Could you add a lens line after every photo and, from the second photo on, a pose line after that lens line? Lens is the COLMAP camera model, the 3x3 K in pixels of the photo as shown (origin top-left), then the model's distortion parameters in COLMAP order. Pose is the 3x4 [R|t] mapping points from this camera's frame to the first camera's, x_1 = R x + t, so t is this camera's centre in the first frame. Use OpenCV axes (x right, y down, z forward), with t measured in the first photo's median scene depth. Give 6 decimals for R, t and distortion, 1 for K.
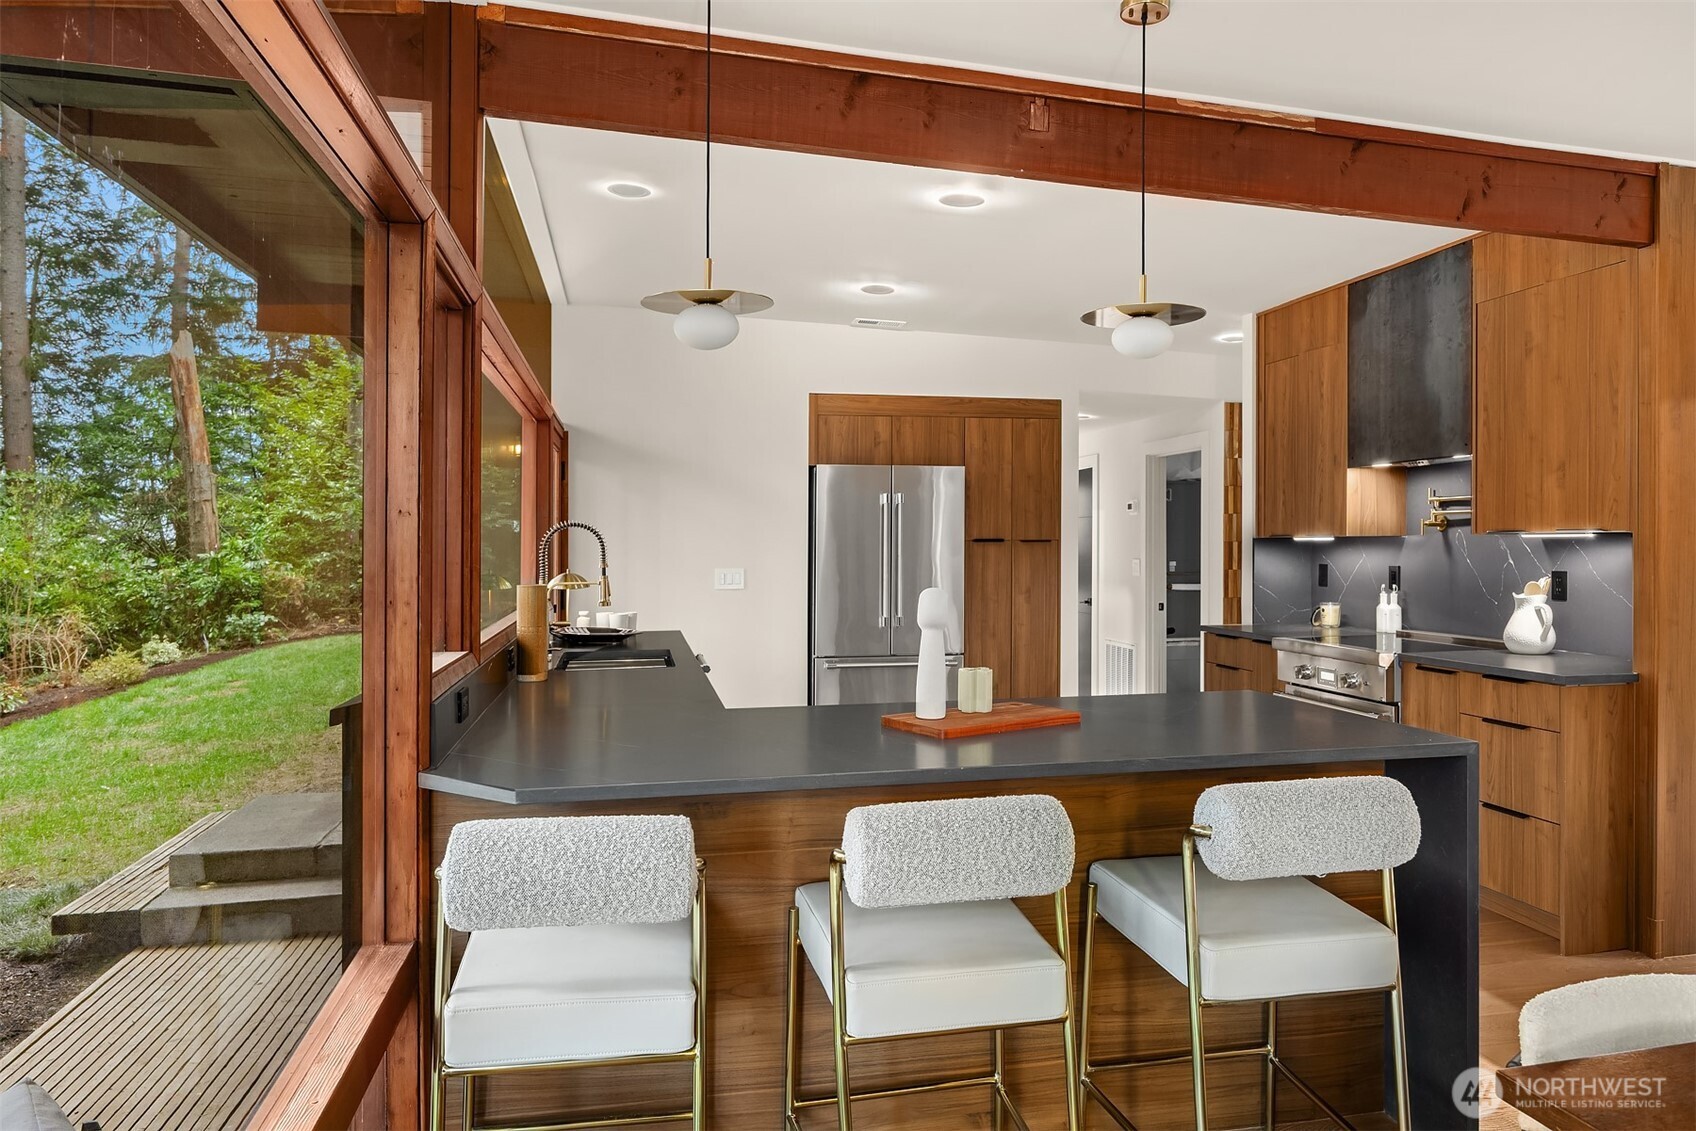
lens RADIAL K [[1132.1, 0, 848.0], [0, 1132.1, 565.5], [0, 0, 1]] dist [-0.001429, -0.001512]
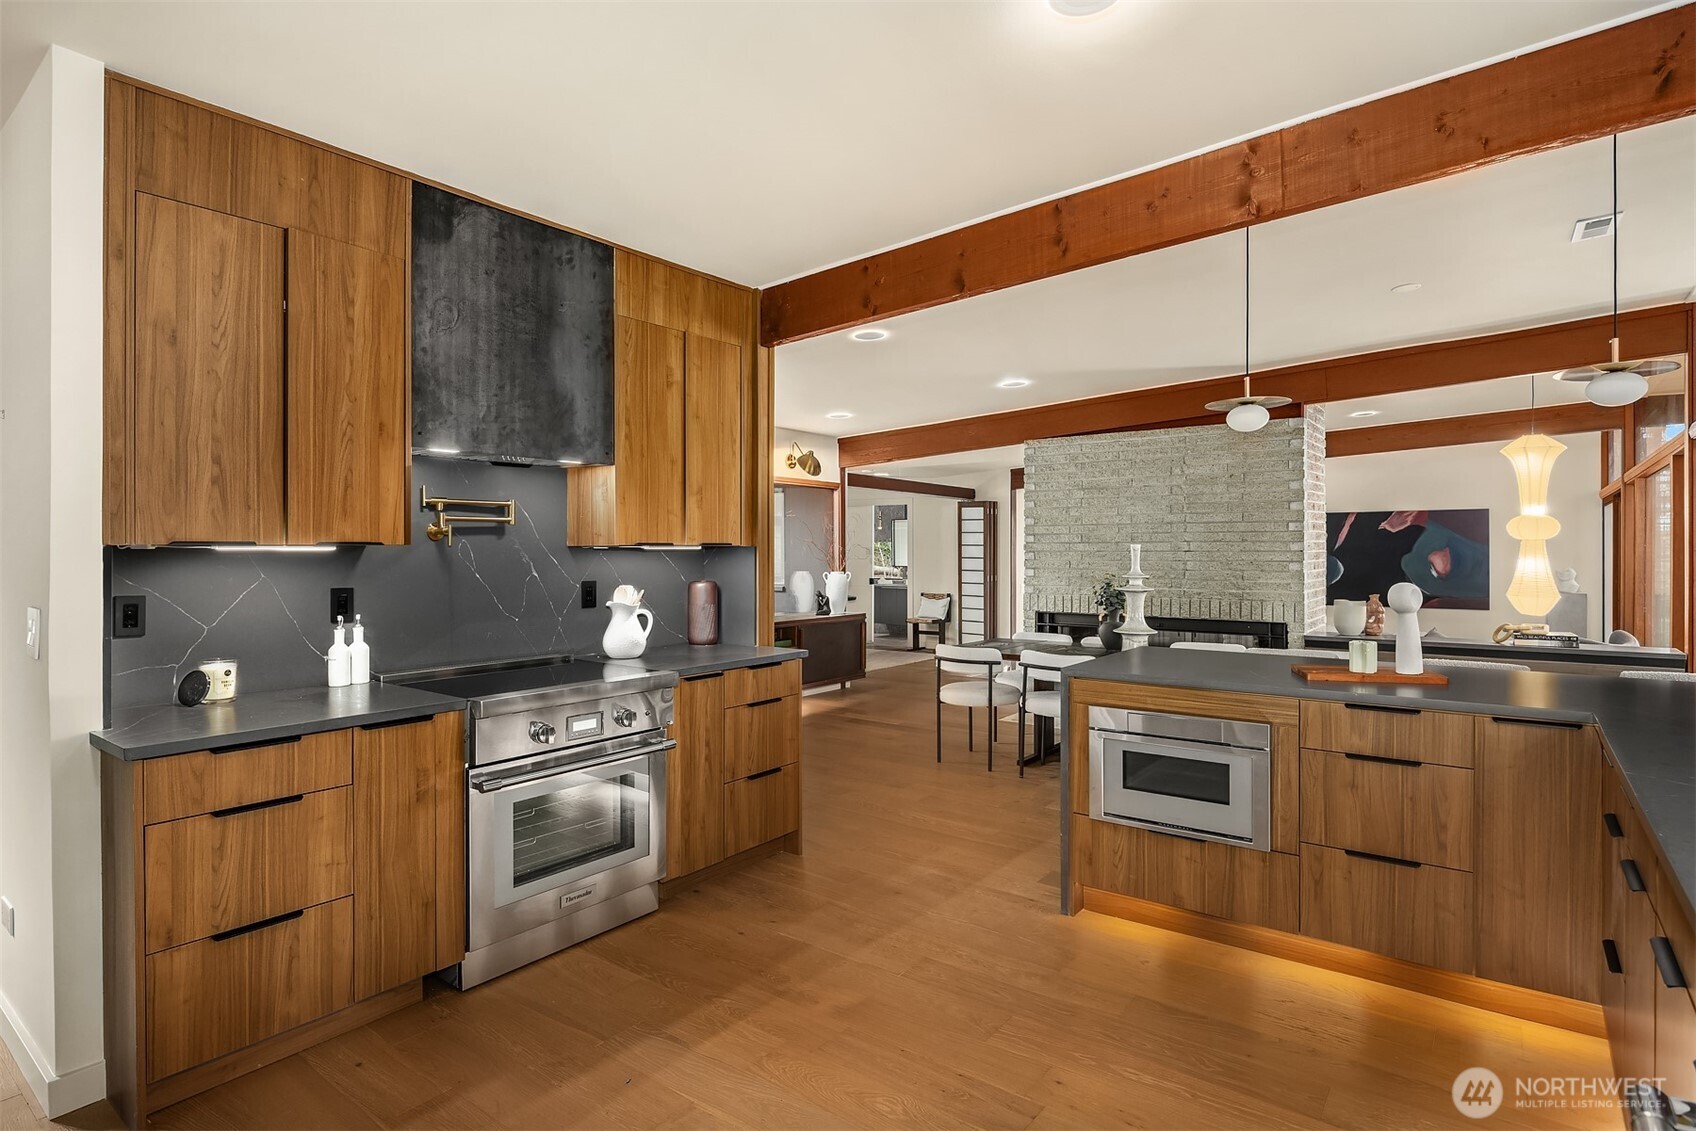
lens RADIAL K [[863.5, 0, 853.1], [0, 863.5, 561.9], [0, 0, 1]] dist [-0.004339, -0.000922]
pose [[-0.671122, -0.003996, 0.741336, -0.124829], [0.020388, 0.999508, 0.023844, -0.022722], [-0.741067, 0.031116, -0.670710, 1.135927]]
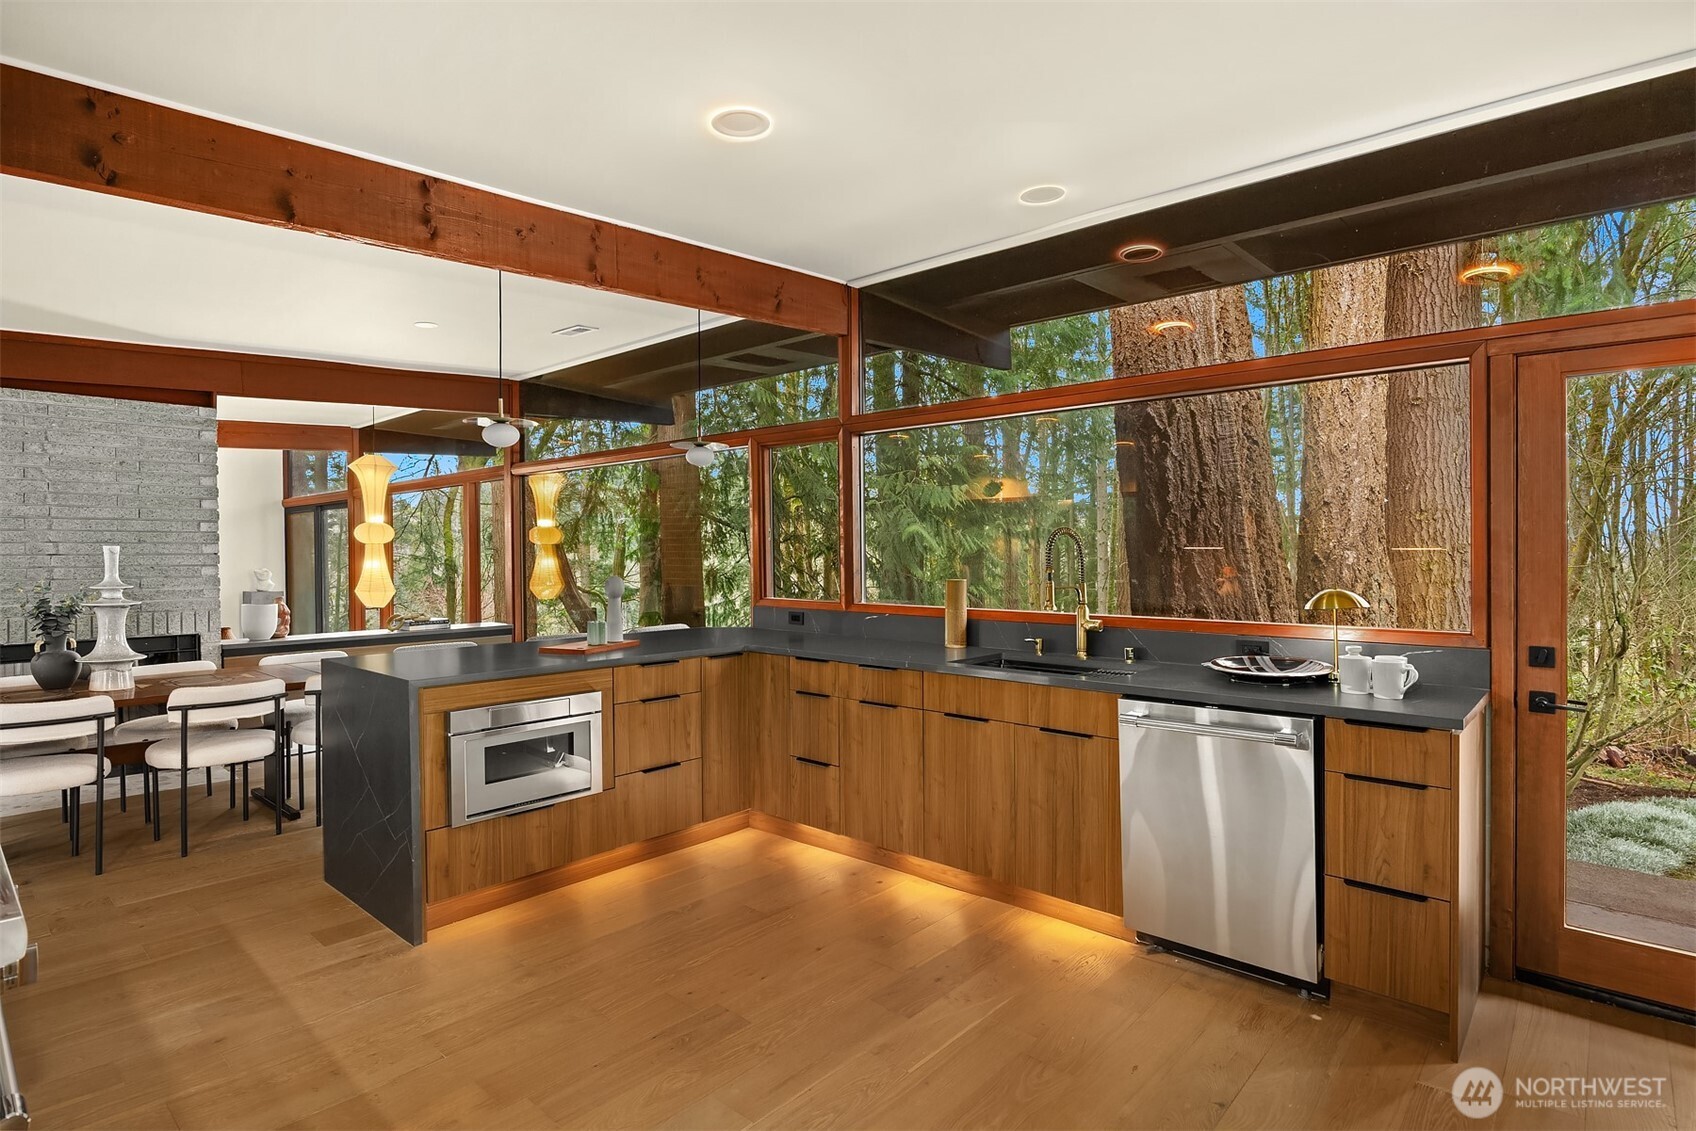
lens RADIAL K [[880.7, 0, 848.0], [0, 880.7, 565.5], [0, 0, 1]] dist [-0.001317, -0.000614]
pose [[-0.798147, 0.017402, -0.602212, 0.338498], [-0.006055, 0.999301, 0.036902, -0.027711], [0.602433, 0.033100, -0.797483, 1.244757]]
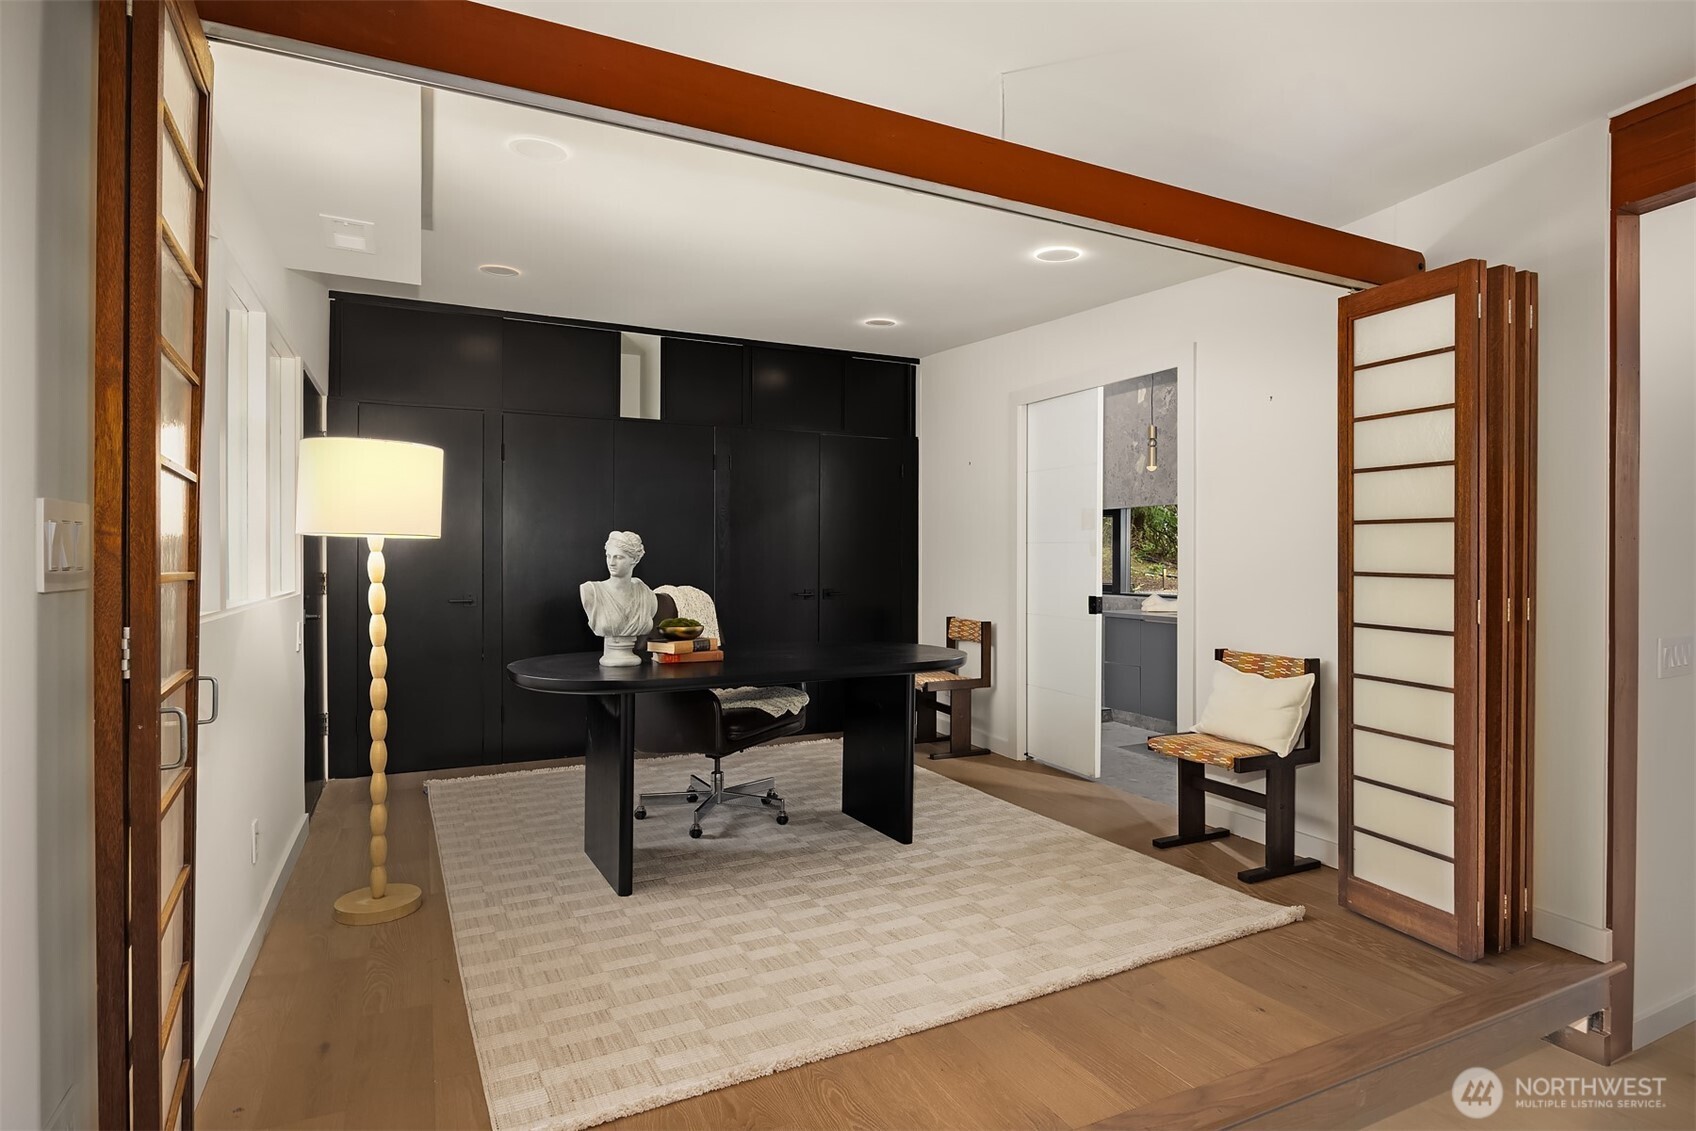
lens RADIAL K [[929.3, 0, 848.0], [0, 929.3, 565.5], [0, 0, 1]] dist [-0.001737, -0.000252]
pose [[-0.287687, -0.001042, 0.957724, 0.827819], [0.023146, 0.999700, 0.008040, 0.037925], [-0.957445, 0.024480, -0.287577, -0.042307]]
